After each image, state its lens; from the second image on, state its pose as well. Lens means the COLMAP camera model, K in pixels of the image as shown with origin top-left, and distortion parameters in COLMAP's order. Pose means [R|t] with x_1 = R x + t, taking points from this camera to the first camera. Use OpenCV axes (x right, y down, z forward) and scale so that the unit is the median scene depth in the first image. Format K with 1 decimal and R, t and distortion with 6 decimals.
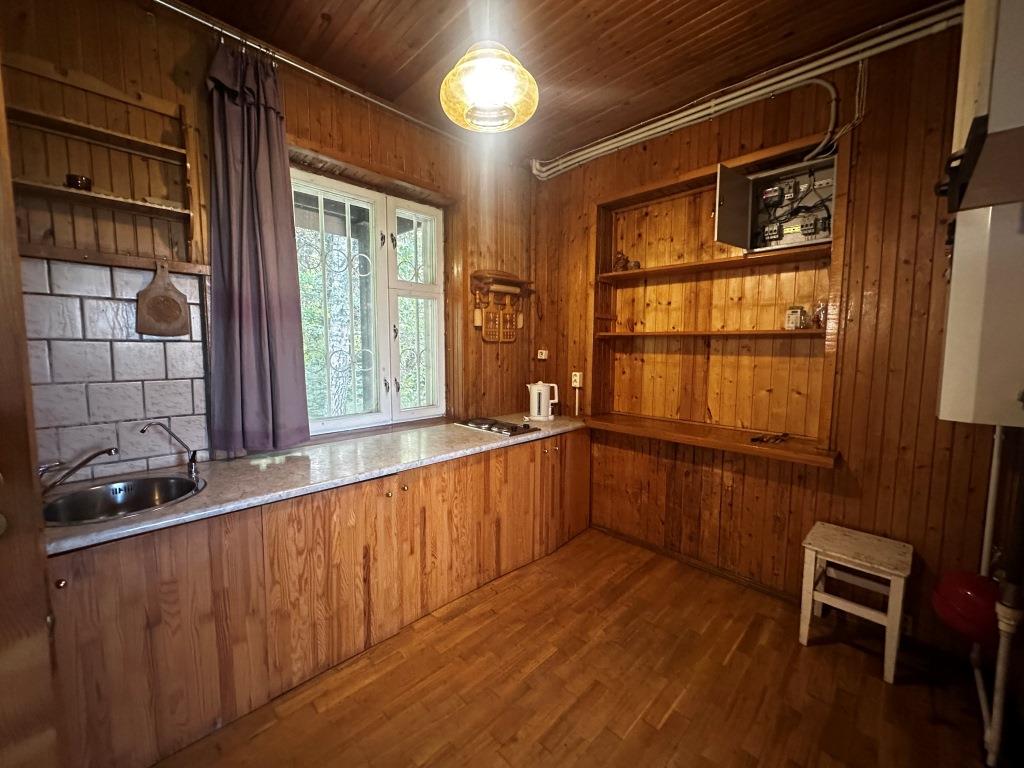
lens RADIAL K [[407.6, 0, 510.2], [0, 407.6, 381.8], [0, 0, 1]] dist [-0.001493, 0.000264]
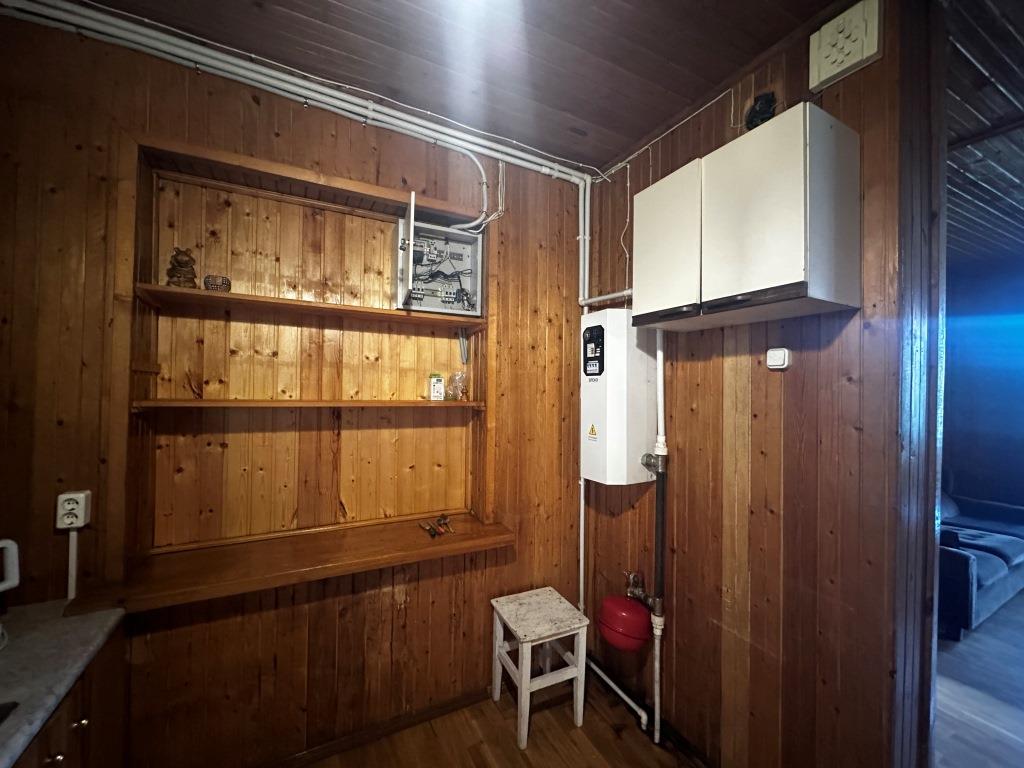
lens RADIAL K [[407.6, 0, 510.0], [0, 407.6, 382.4], [0, 0, 1]] dist [-0.001493, 0.000264]
pose [[0.308179, 0.007565, 0.951298, -0.131448], [0.066382, 0.997360, -0.029437, -0.120092], [-0.949010, 0.072221, 0.306863, 0.519957]]
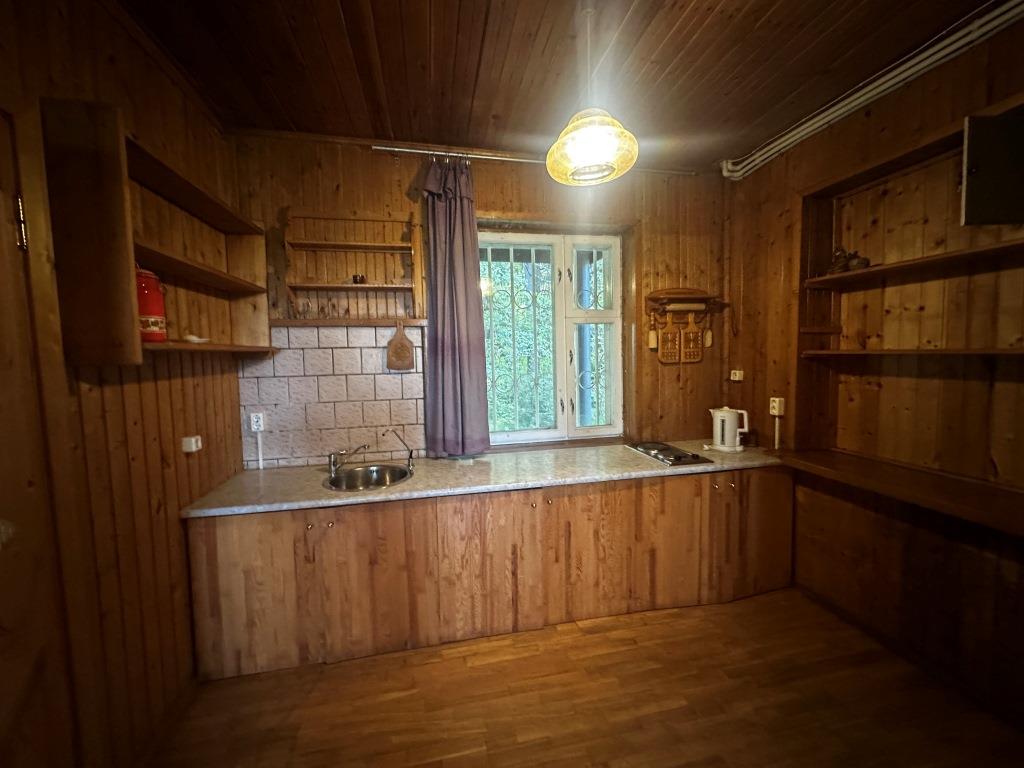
lens RADIAL K [[407.6, 0, 510.9], [0, 407.6, 381.5], [0, 0, 1]] dist [-0.001493, 0.000264]
pose [[0.834920, 0.012694, -0.550224, 0.208635], [-0.021358, 0.999728, -0.009345, -0.046378], [0.549956, 0.019554, 0.834965, -0.008698]]
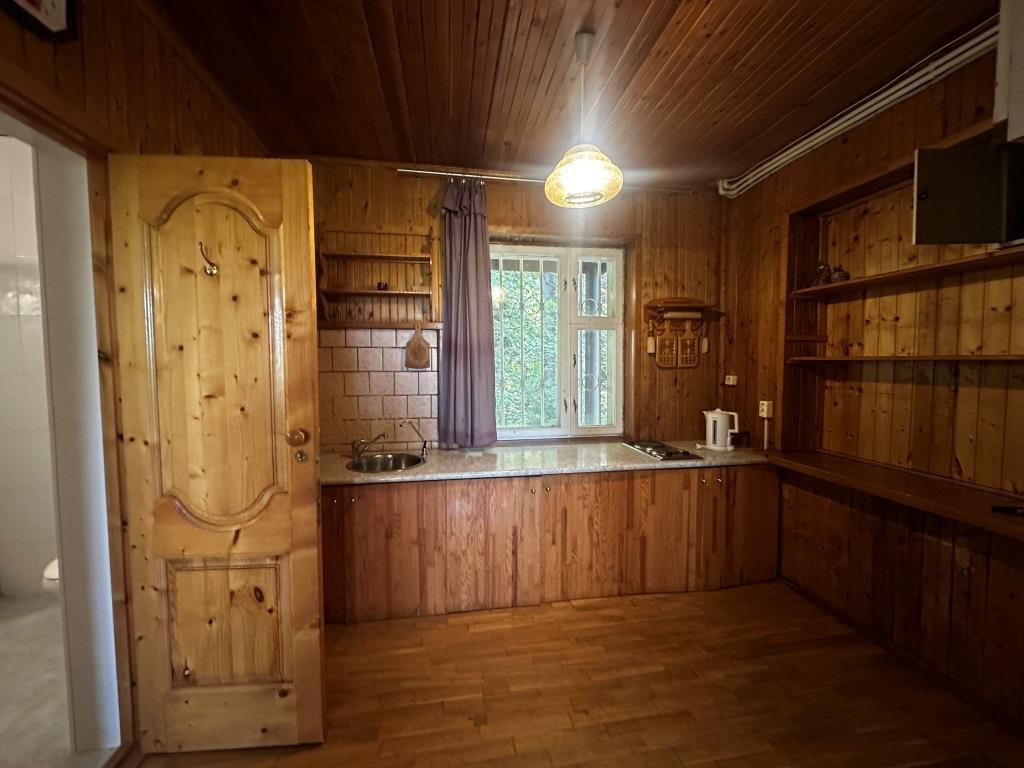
lens RADIAL K [[407.6, 0, 510.7], [0, 407.6, 381.8], [0, 0, 1]] dist [-0.001493, 0.000264]
pose [[0.811438, 0.019150, -0.584124, 0.287681], [-0.042704, 0.998734, -0.026581, -0.022116], [0.582876, 0.046513, 0.811229, -0.074087]]
